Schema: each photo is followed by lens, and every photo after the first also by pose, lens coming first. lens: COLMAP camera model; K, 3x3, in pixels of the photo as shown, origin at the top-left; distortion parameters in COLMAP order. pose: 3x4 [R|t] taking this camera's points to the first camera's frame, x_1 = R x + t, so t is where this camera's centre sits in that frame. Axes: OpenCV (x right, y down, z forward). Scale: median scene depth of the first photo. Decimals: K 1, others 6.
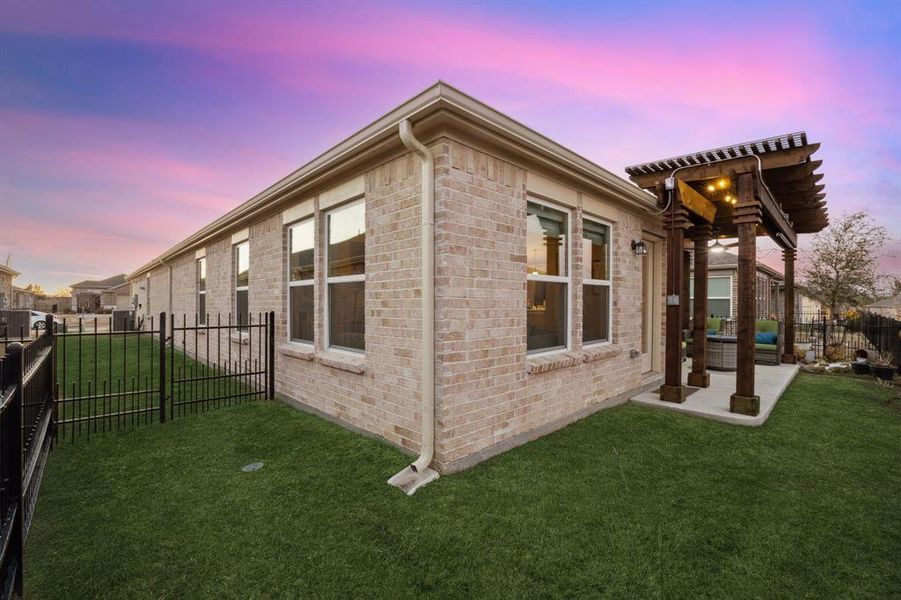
lens RADIAL K [[393.0, 0, 448.1], [0, 393.0, 304.0], [0, 0, 1]] dist [-0.015234, -0.000574]
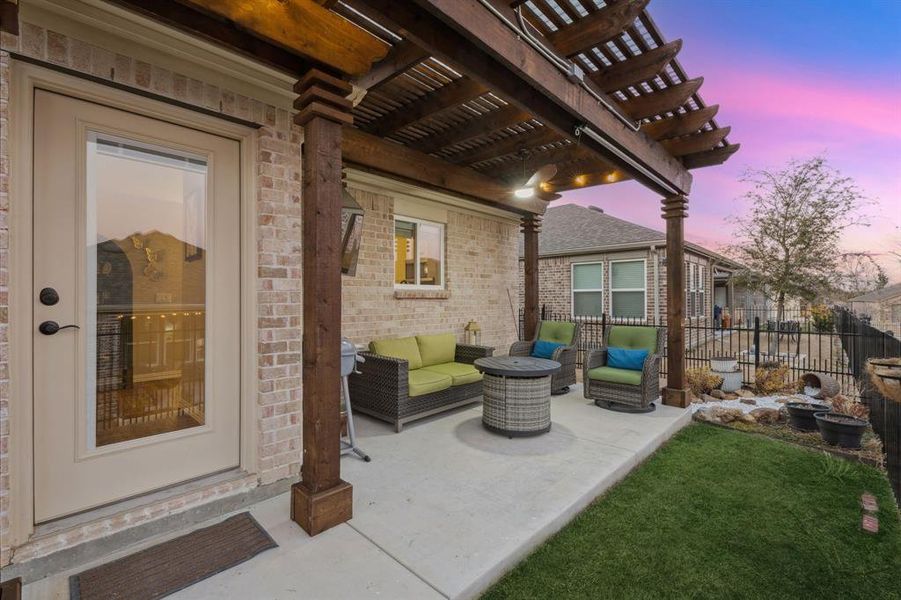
lens RADIAL K [[393.0, 0, 448.4], [0, 393.0, 296.6], [0, 0, 1]] dist [-0.015234, -0.000574]
pose [[0.999809, -0.005399, 0.018763, 0.413173], [0.005585, 0.999935, -0.009896, 0.002438], [-0.018709, 0.009998, 0.999775, 0.342098]]
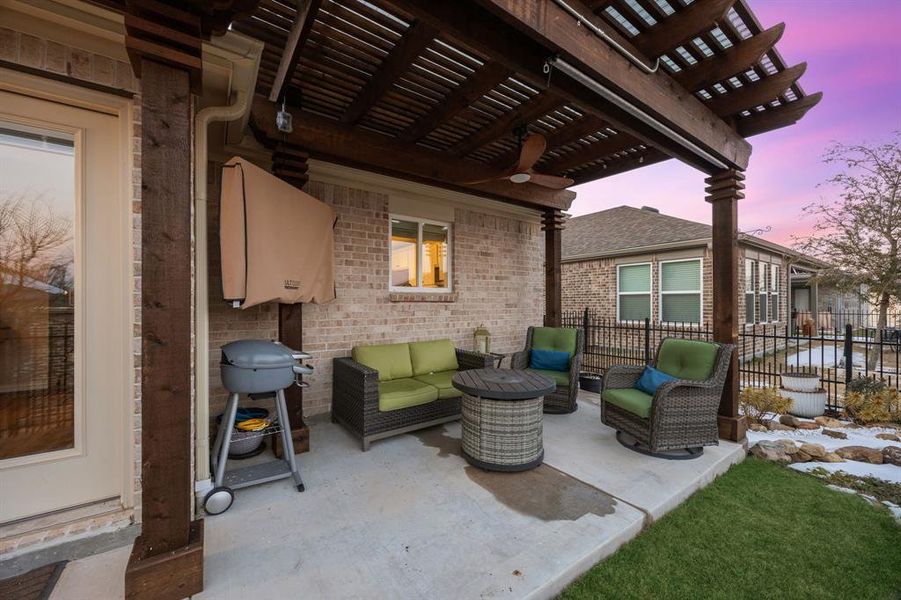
lens RADIAL K [[345.1, 0, 451.6], [0, 345.1, 302.1], [0, 0, 1]] dist [-0.004879, -0.000937]
pose [[0.985356, -0.004688, -0.170445, 0.485709], [0.003987, 0.999982, -0.004457, 0.002398], [0.170463, 0.003712, 0.985357, 0.429201]]
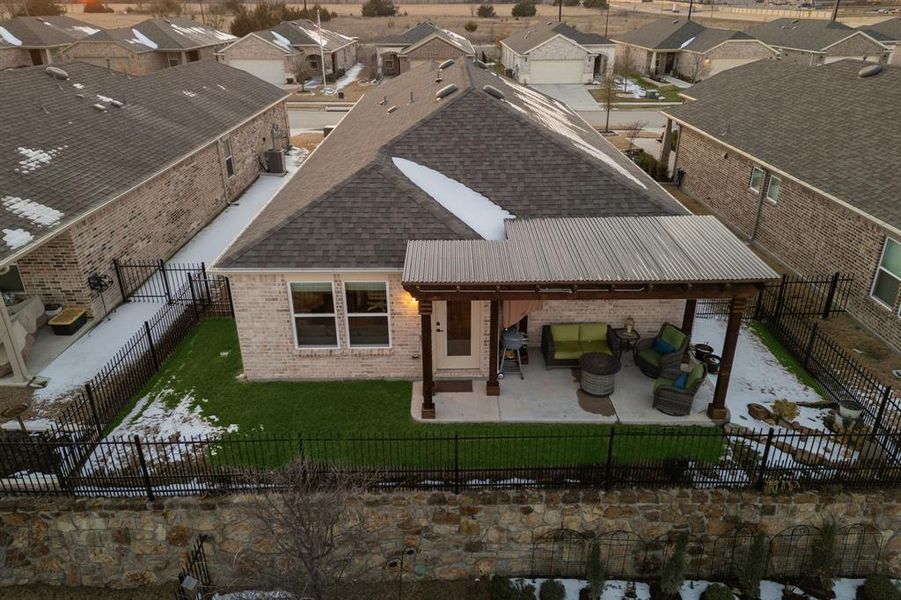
lens RADIAL K [[653.5, 0, 451.5], [0, 653.5, 300.4], [0, 0, 1]] dist [0.105293, -0.009373]
pose [[0.713086, 0.289596, -0.638469, 1.011204], [0.007316, 0.907575, 0.419827, -0.540985], [0.701039, -0.304044, 0.645060, -0.228456]]
